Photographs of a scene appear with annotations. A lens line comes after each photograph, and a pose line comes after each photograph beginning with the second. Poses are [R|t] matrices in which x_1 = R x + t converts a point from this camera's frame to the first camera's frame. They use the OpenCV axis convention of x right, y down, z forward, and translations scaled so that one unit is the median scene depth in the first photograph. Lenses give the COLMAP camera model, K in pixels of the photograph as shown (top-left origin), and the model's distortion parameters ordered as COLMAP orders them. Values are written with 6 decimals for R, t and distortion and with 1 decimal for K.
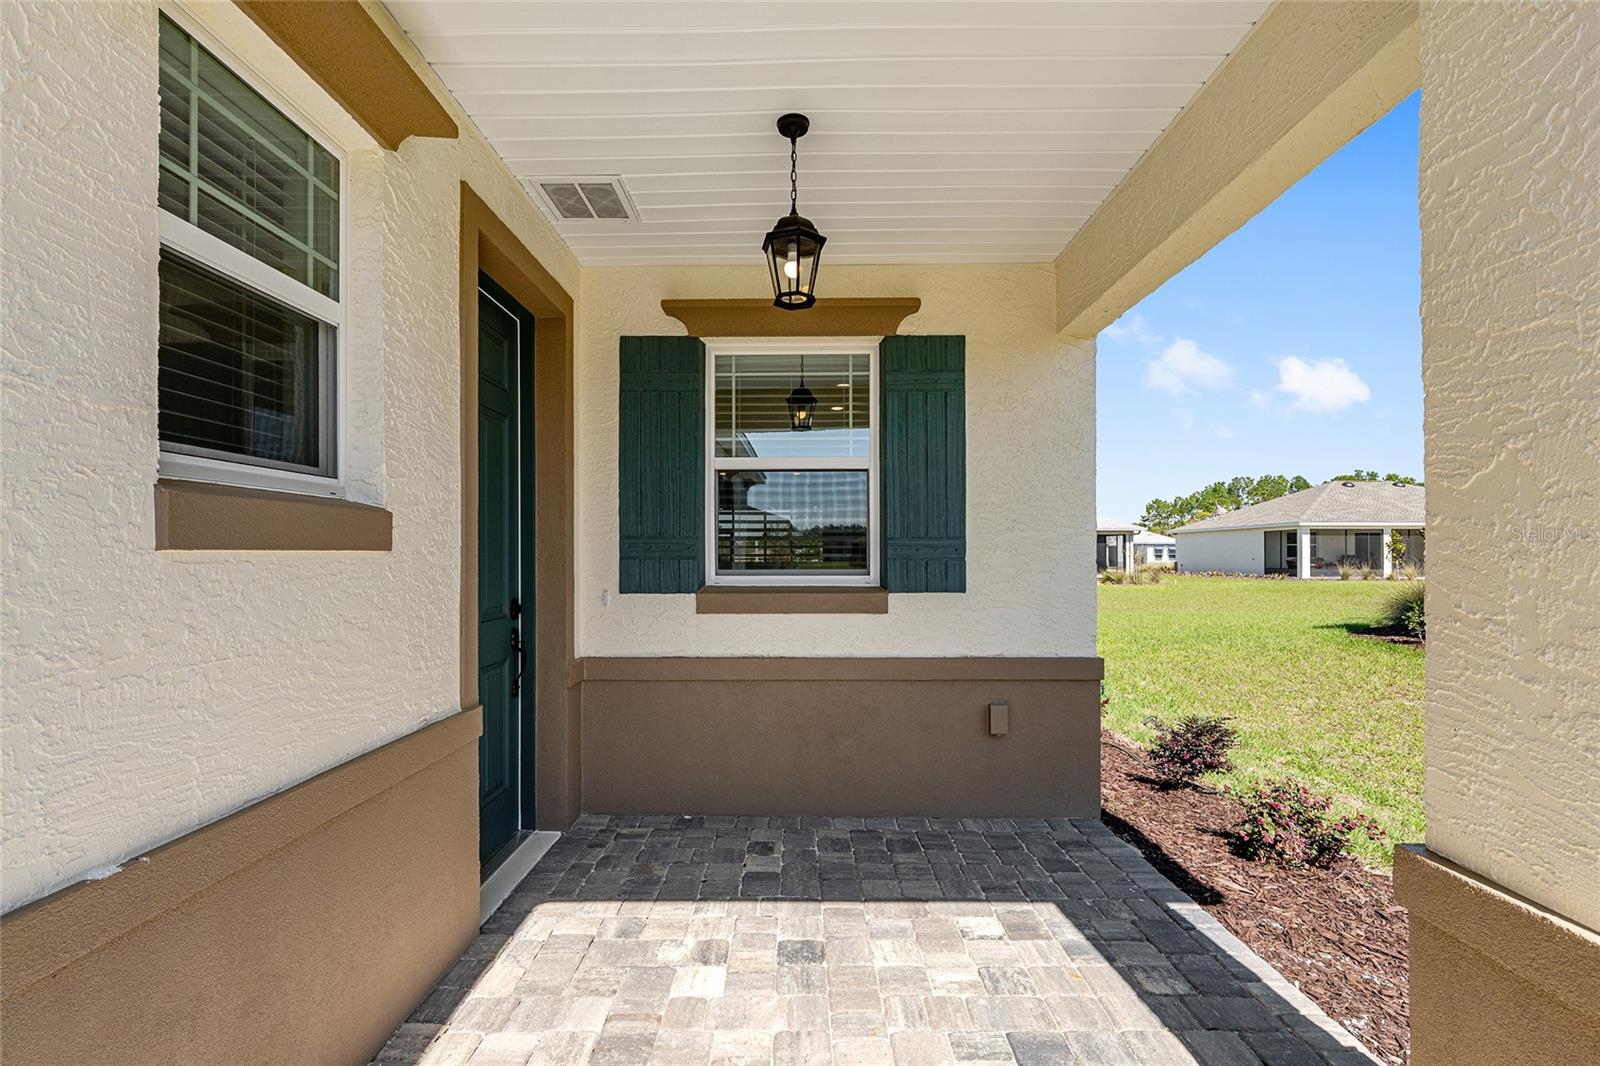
lens RADIAL K [[716.2, 0, 791.7], [0, 716.2, 551.2], [0, 0, 1]] dist [-0.001134, -0.000144]
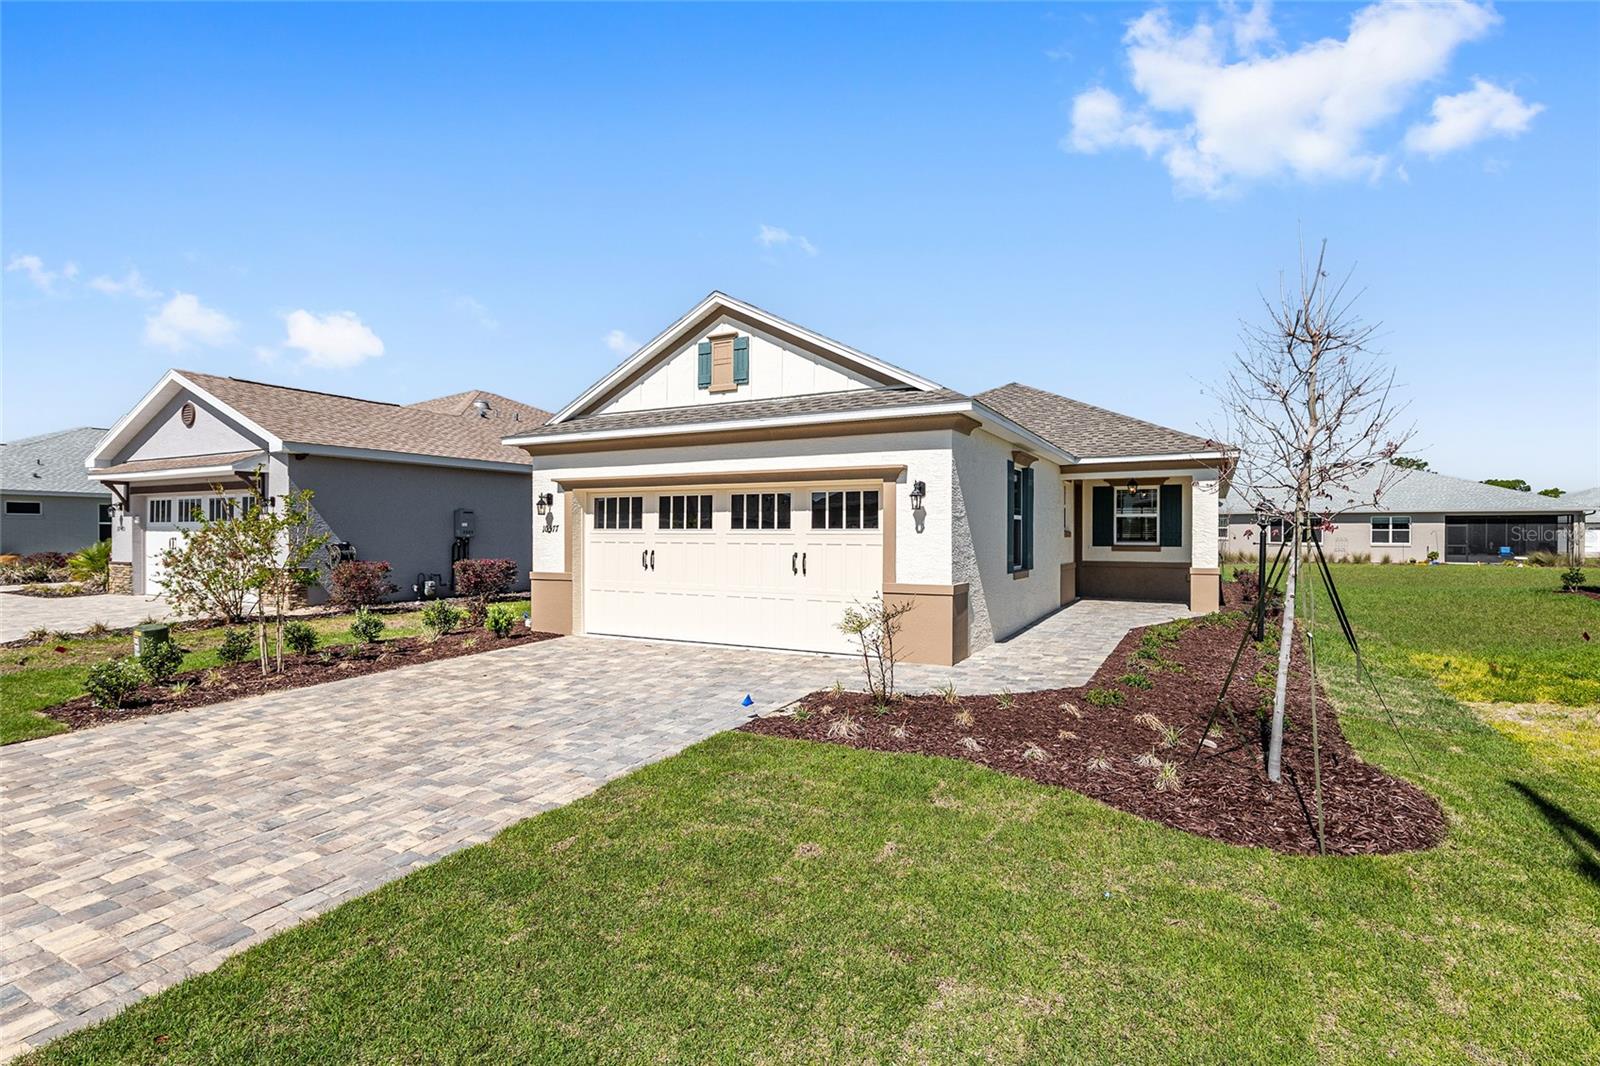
lens RADIAL K [[783.6, 0, 790.4], [0, 783.6, 533.8], [0, 0, 1]] dist [0.002293, 0.000024]
pose [[0.887004, 0.003946, -0.461745, 0.324918], [-0.001116, 0.999979, 0.006401, -0.043977], [0.461760, -0.005163, 0.886990, -4.015187]]
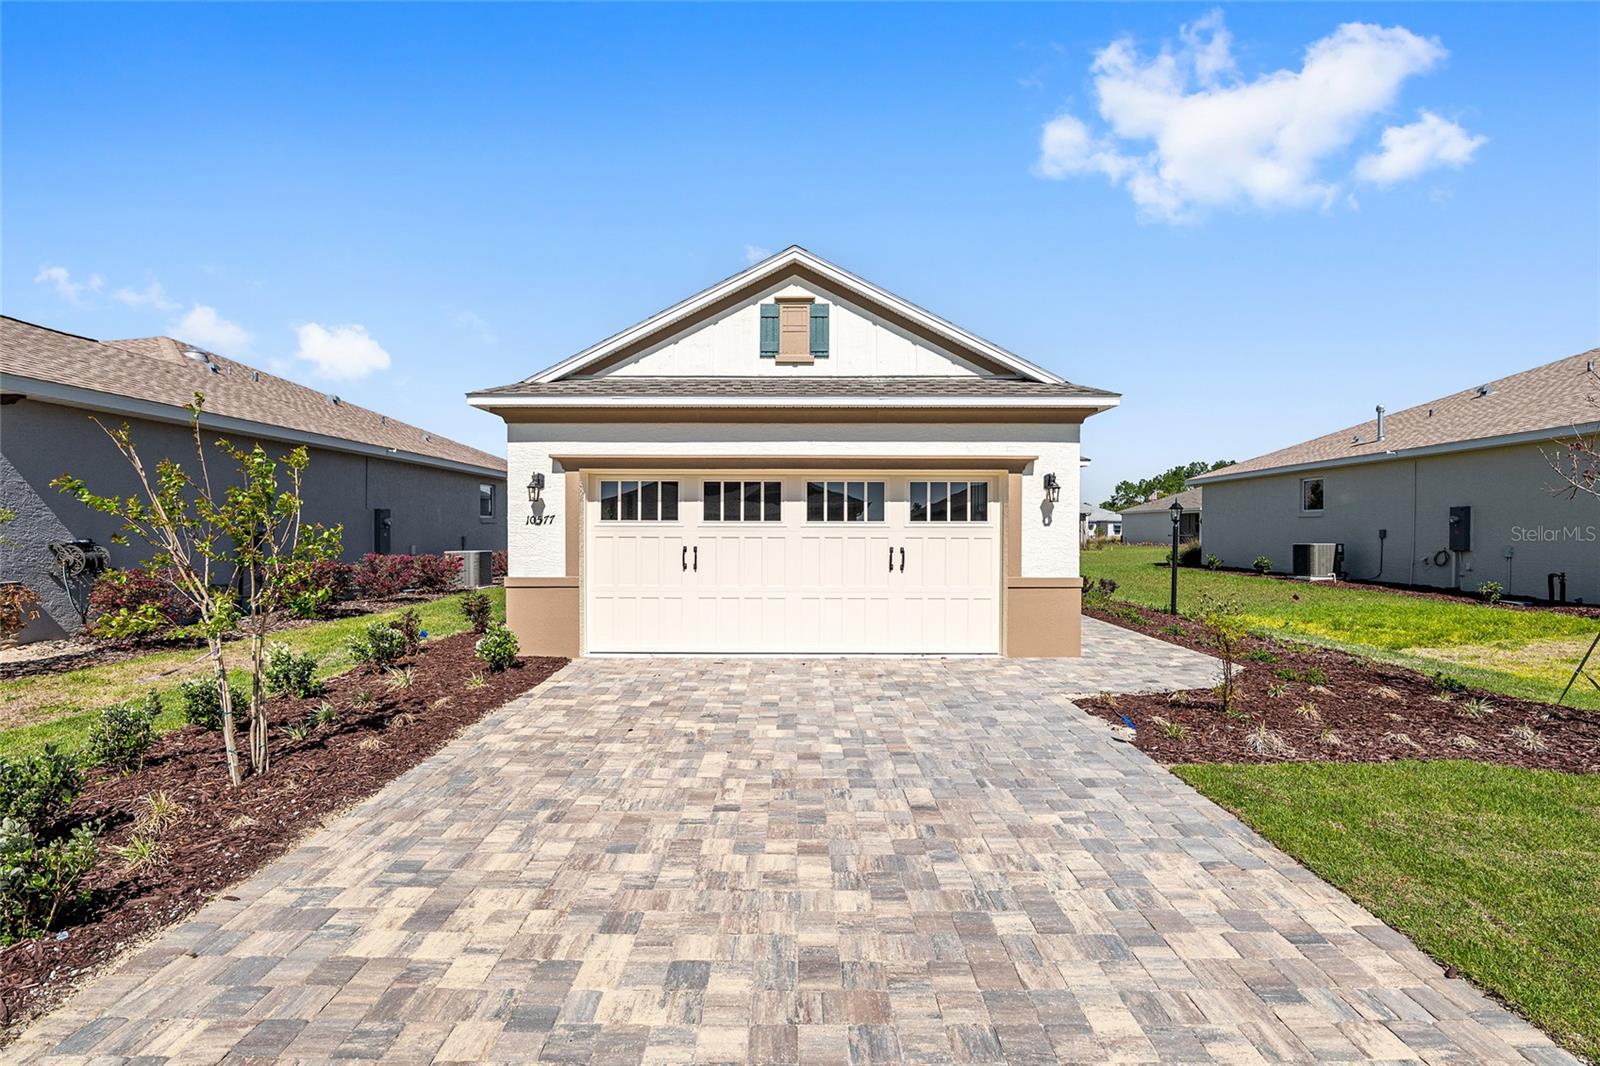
lens RADIAL K [[691.6, 0, 795.0], [0, 691.6, 537.0], [0, 0, 1]] dist [-0.003800, -0.000401]
pose [[0.999877, 0.004294, 0.015055, -1.252603], [-0.004559, 0.999835, 0.017604, -0.031555], [-0.014977, -0.017670, 0.999732, -3.792192]]
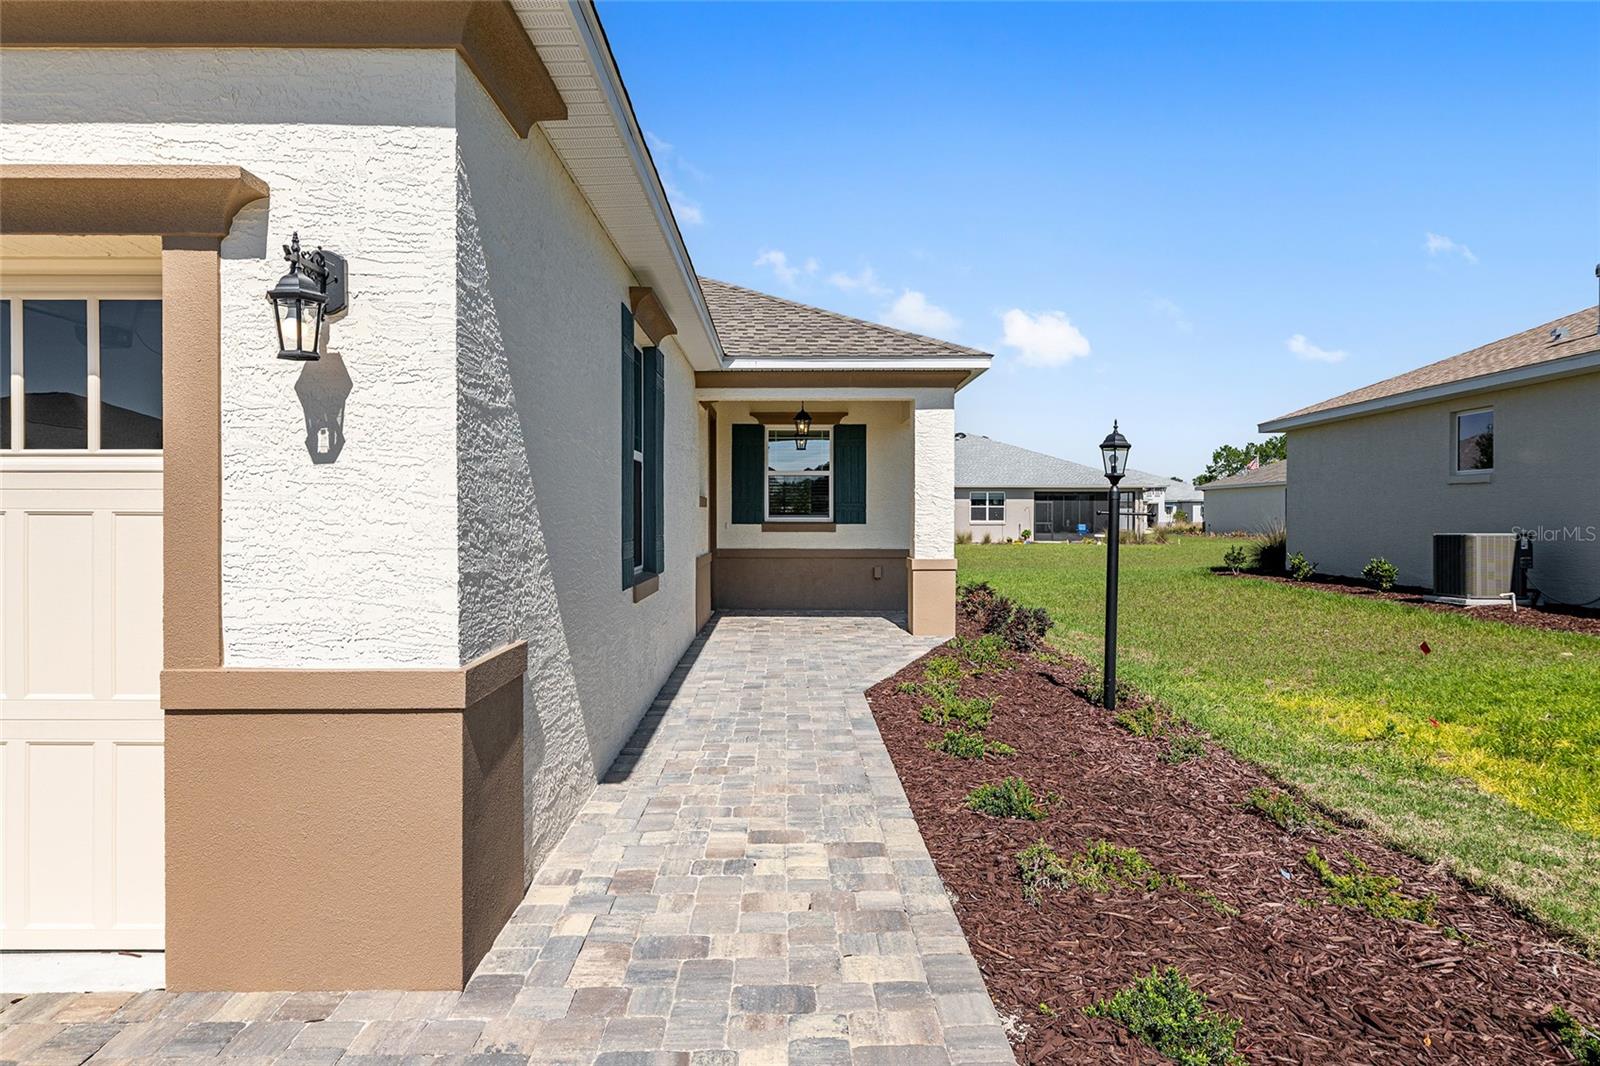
lens RADIAL K [[949.0, 0, 790.3], [0, 949.0, 527.8], [0, 0, 1]] dist [-0.000531, -0.000577]
pose [[0.999772, 0.002942, 0.021144, -0.101966], [-0.003367, 0.999792, 0.020109, 0.003007], [-0.021081, -0.020176, 0.999574, -2.403731]]
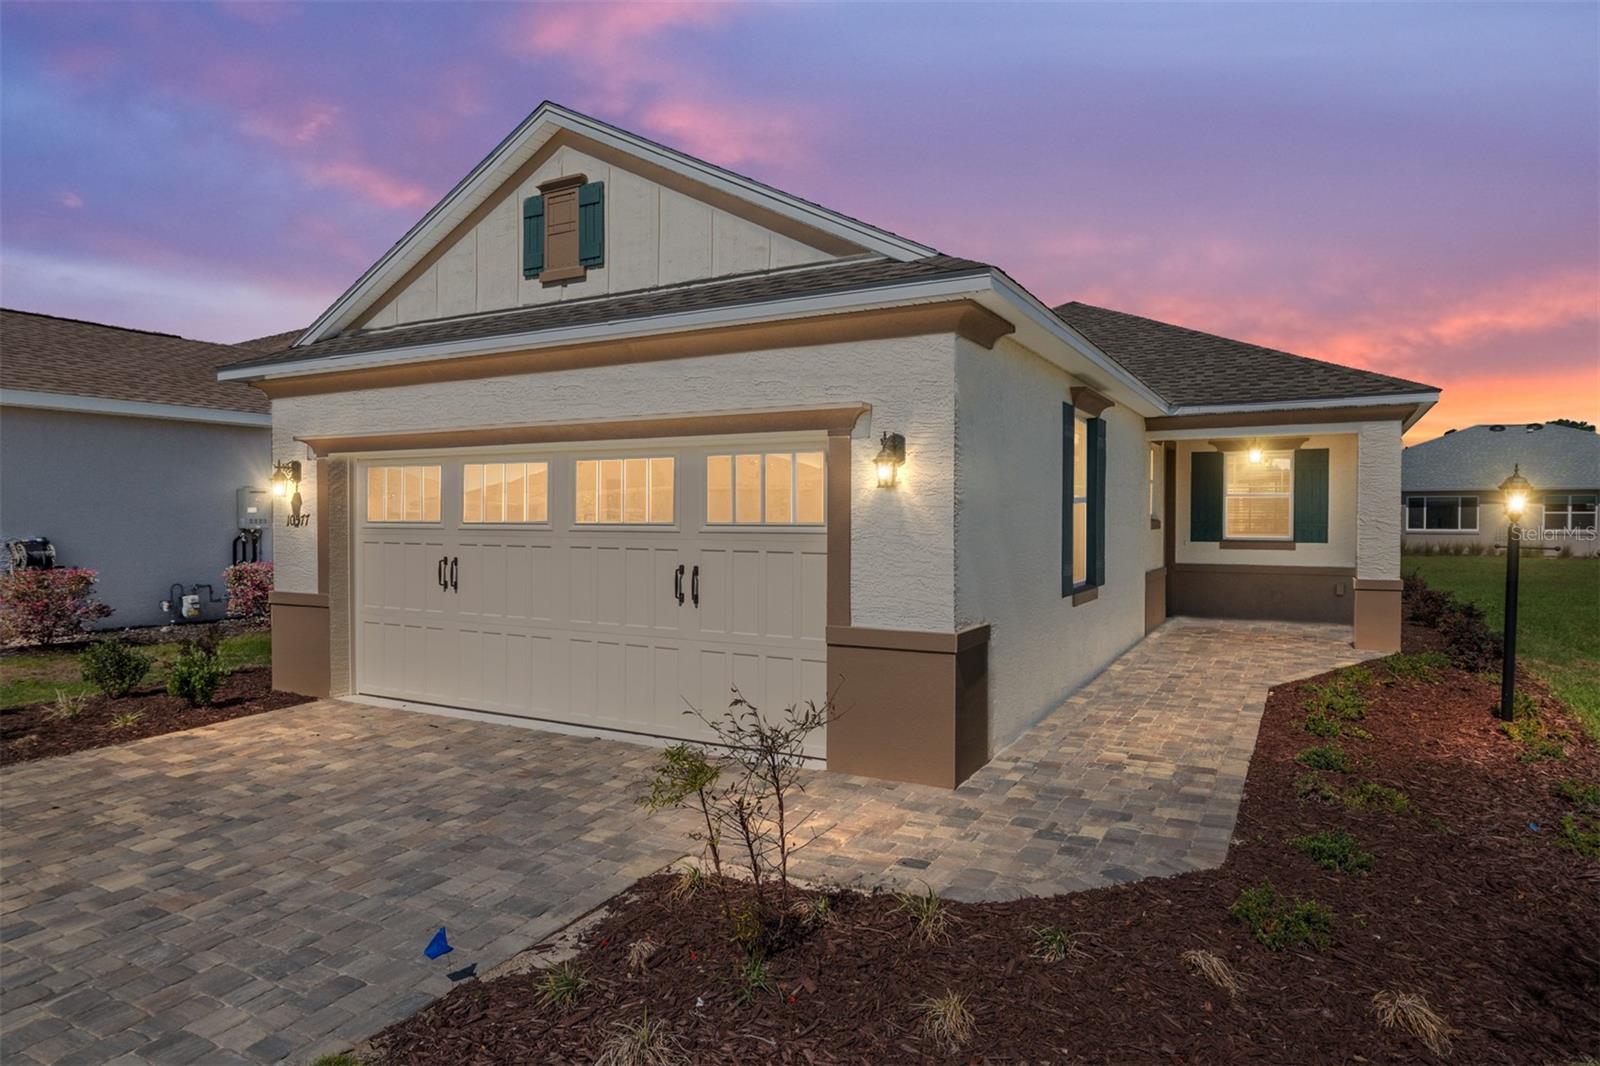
lens RADIAL K [[949.0, 0, 790.3], [0, 949.0, 527.8], [0, 0, 1]] dist [-0.000531, -0.000577]
pose [[0.882273, 0.009336, -0.470645, 0.134806], [-0.000279, 0.999814, 0.019310, -0.068890], [0.470738, -0.016905, 0.882111, -3.113168]]
